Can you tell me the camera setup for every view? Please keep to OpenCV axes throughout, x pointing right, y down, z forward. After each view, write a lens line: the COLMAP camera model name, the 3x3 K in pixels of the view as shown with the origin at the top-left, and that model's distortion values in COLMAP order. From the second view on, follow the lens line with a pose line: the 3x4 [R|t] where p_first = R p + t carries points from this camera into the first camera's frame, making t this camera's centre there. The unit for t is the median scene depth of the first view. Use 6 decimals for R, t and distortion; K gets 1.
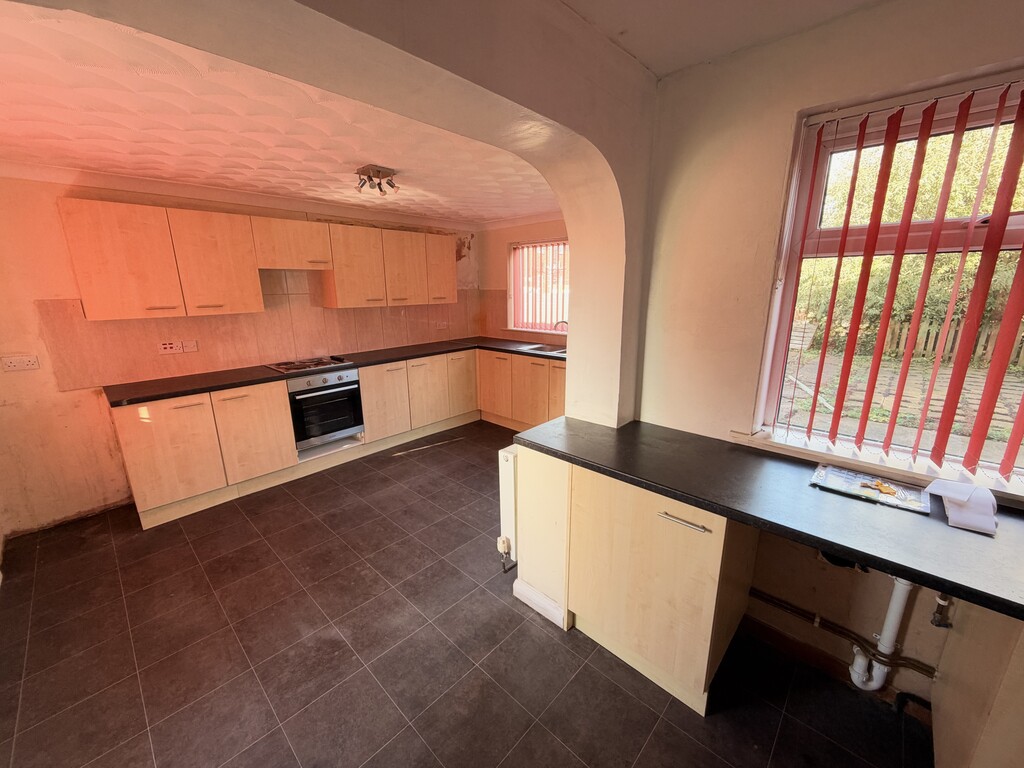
lens RADIAL K [[406.1, 0, 512.0], [0, 406.1, 384.0], [0, 0, 1]] dist [0.001306, 0.000207]
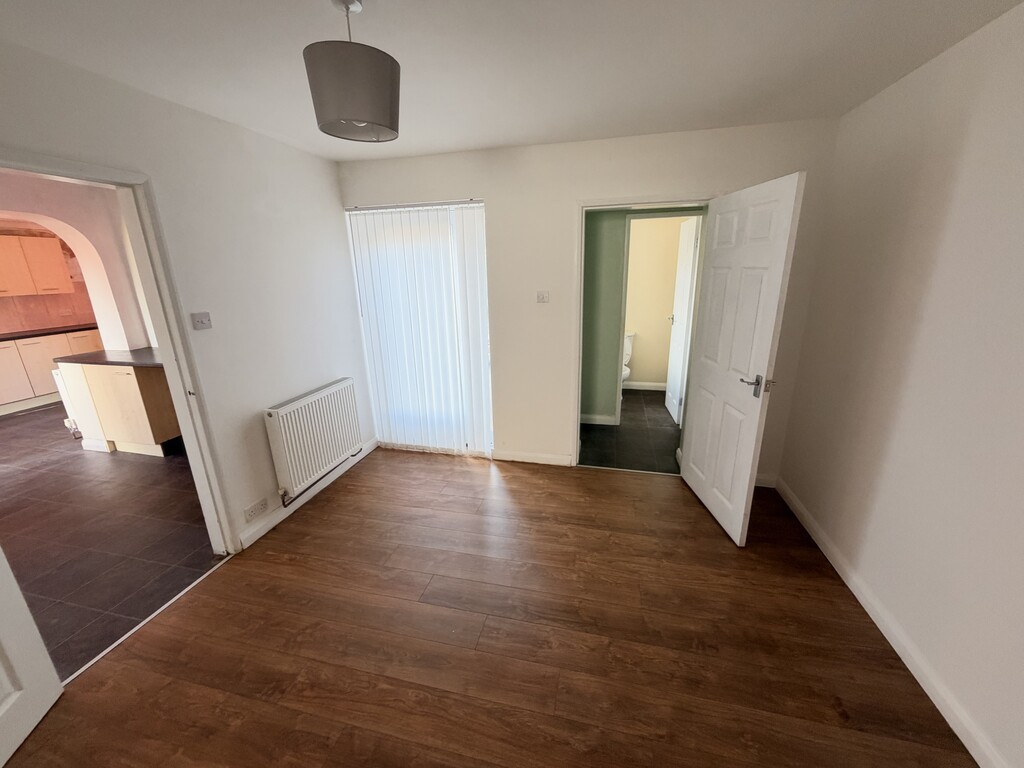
lens RADIAL K [[406.1, 0, 512.0], [0, 406.1, 384.0], [0, 0, 1]] dist [0.001306, 0.000207]
pose [[0.870709, -0.148611, 0.468808, 1.013321], [0.131452, 0.988895, 0.069335, 0.410810], [-0.473906, 0.001255, 0.880575, -1.792688]]
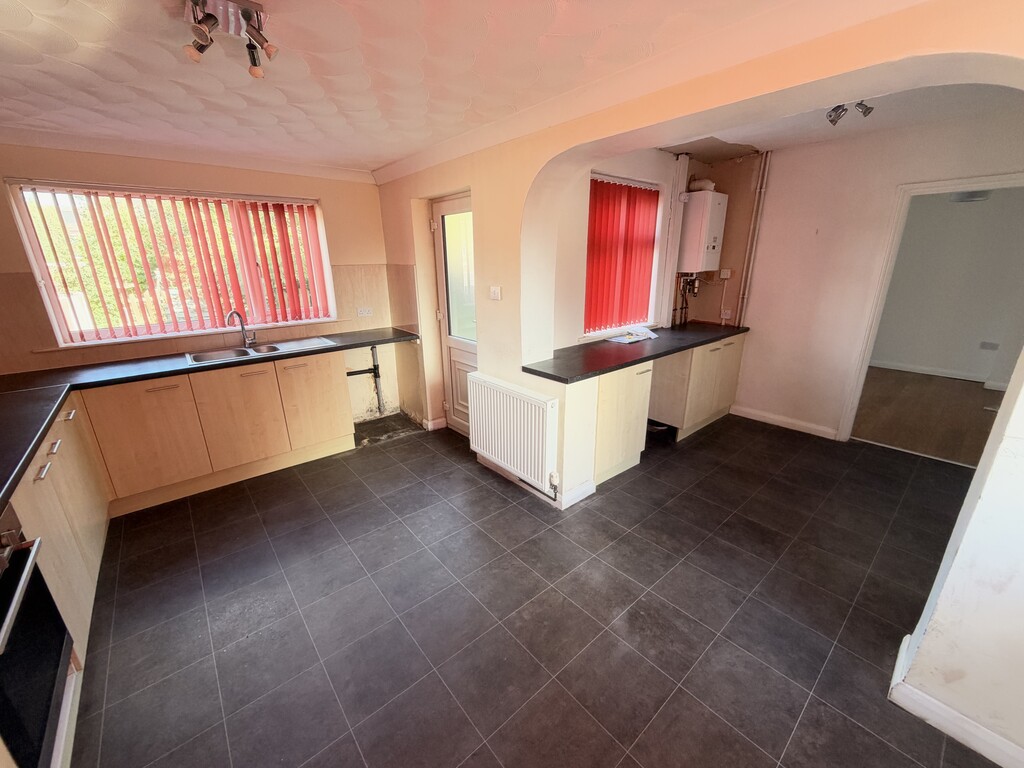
lens RADIAL K [[406.1, 0, 512.0], [0, 406.1, 384.0], [0, 0, 1]] dist [0.001306, 0.000207]
pose [[0.114396, -0.284781, 0.951742, -1.249703], [0.246493, 0.936209, 0.250506, -0.215495], [-0.962369, 0.205941, 0.177295, 0.988361]]
